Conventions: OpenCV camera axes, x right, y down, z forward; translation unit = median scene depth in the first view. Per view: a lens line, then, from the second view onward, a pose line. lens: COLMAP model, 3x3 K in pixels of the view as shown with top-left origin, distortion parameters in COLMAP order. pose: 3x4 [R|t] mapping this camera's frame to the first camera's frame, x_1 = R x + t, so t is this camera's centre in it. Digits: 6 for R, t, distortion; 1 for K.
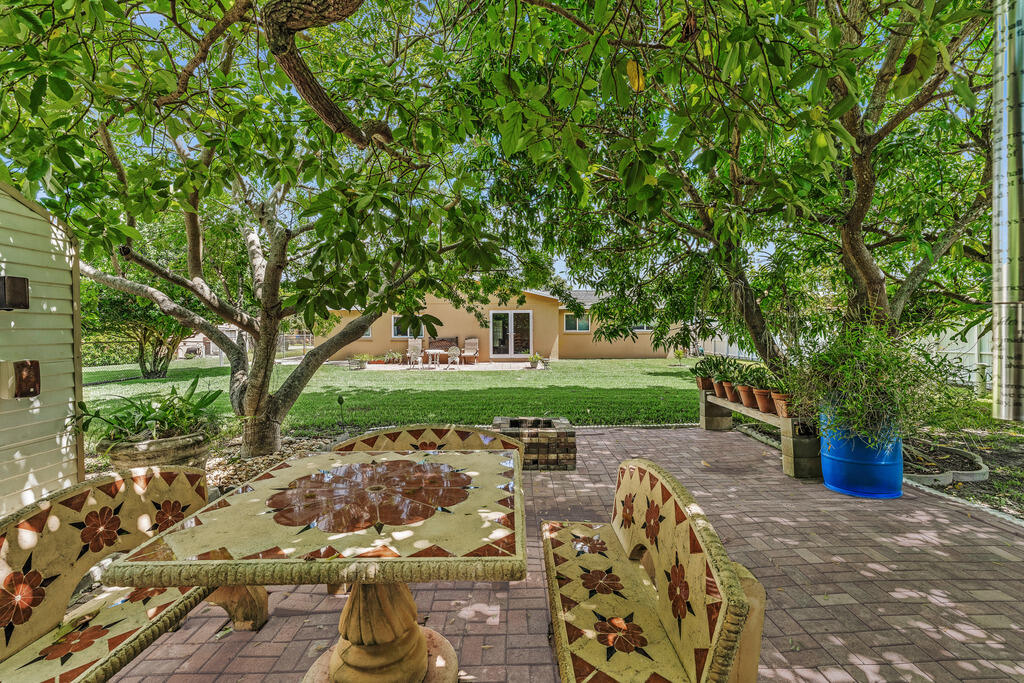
lens RADIAL K [[462.4, 0, 514.0], [0, 462.4, 338.2], [0, 0, 1]] dist [-0.000893, -0.000060]
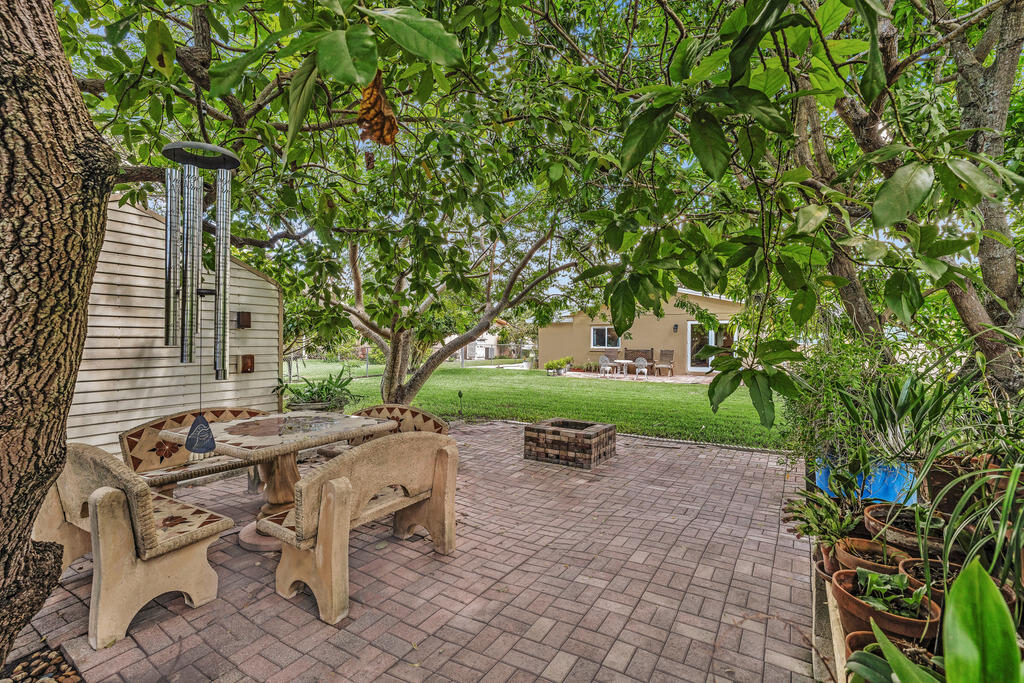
lens RADIAL K [[462.4, 0, 509.8], [0, 462.4, 339.2], [0, 0, 1]] dist [-0.000893, -0.000060]
pose [[0.848063, 0.009180, -0.529816, 0.550718], [-0.020003, 0.999692, -0.014697, -0.005057], [0.529518, 0.023062, 0.847985, -0.042051]]
